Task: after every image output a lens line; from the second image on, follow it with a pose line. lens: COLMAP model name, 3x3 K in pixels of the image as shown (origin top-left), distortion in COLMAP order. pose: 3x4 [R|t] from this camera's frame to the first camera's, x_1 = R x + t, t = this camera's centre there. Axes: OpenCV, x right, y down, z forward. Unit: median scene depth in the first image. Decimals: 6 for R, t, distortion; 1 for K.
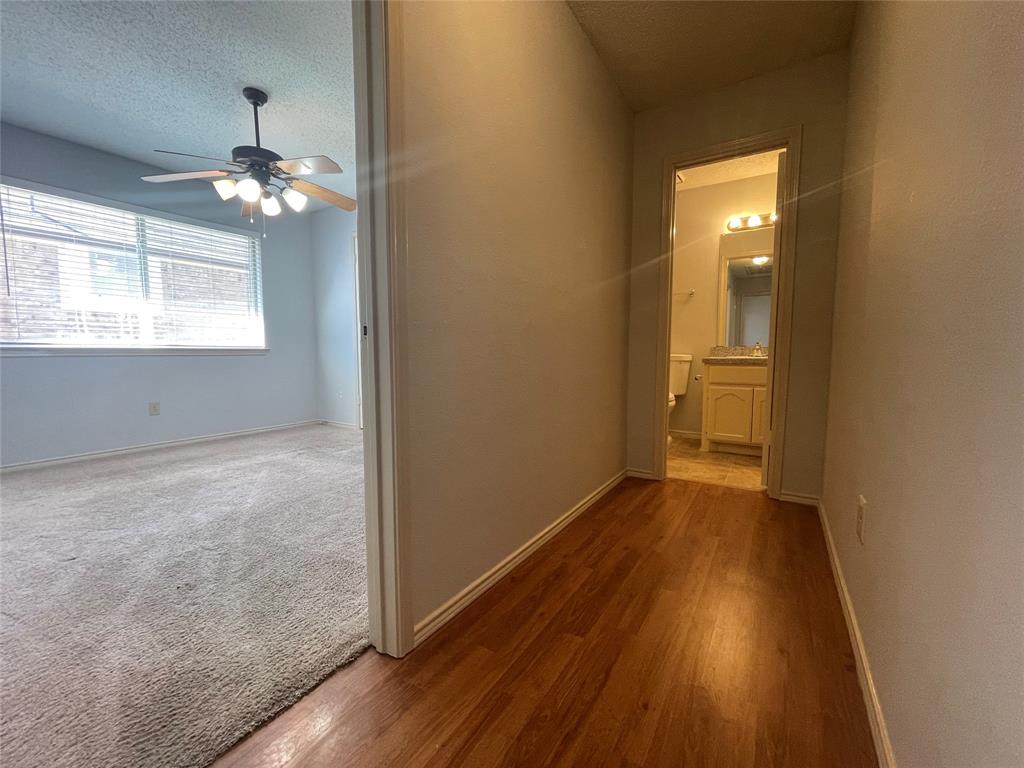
lens RADIAL K [[413.4, 0, 512.6], [0, 413.4, 383.5], [0, 0, 1]] dist [-0.003264, 0.001102]
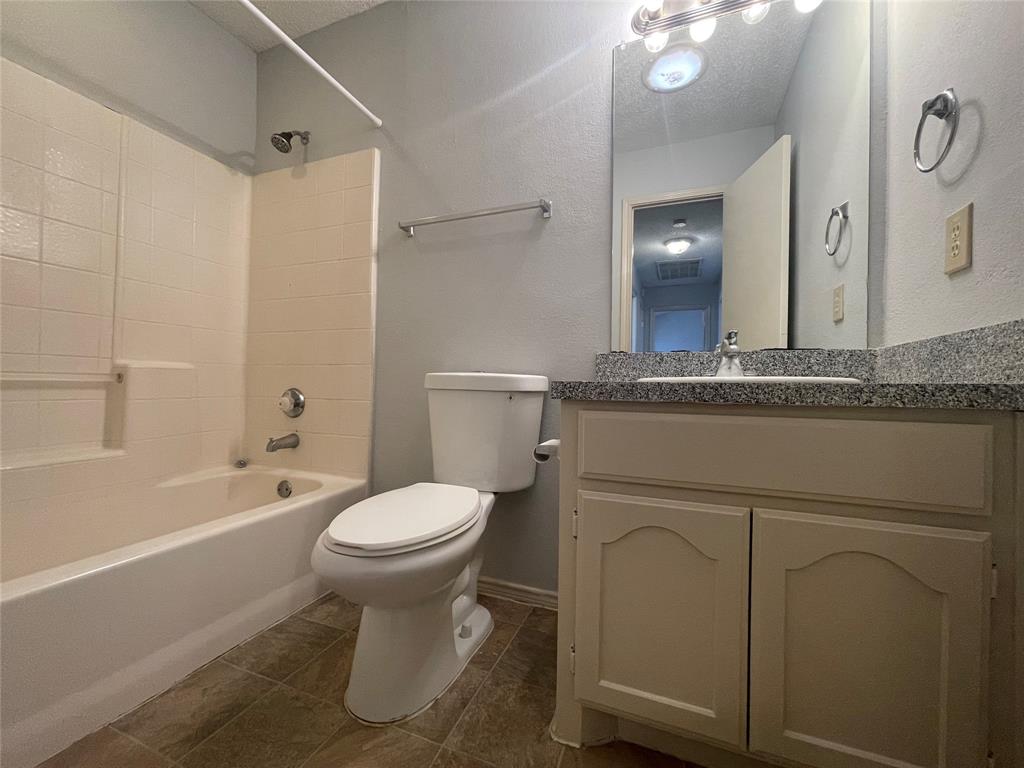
lens RADIAL K [[413.4, 0, 512.6], [0, 413.4, 383.5], [0, 0, 1]] dist [-0.003264, 0.001102]
pose [[0.981273, 0.015208, 0.192021, 0.158531], [0.001117, 0.996413, -0.084622, -0.015333], [-0.192620, 0.083251, 0.977736, 0.309778]]
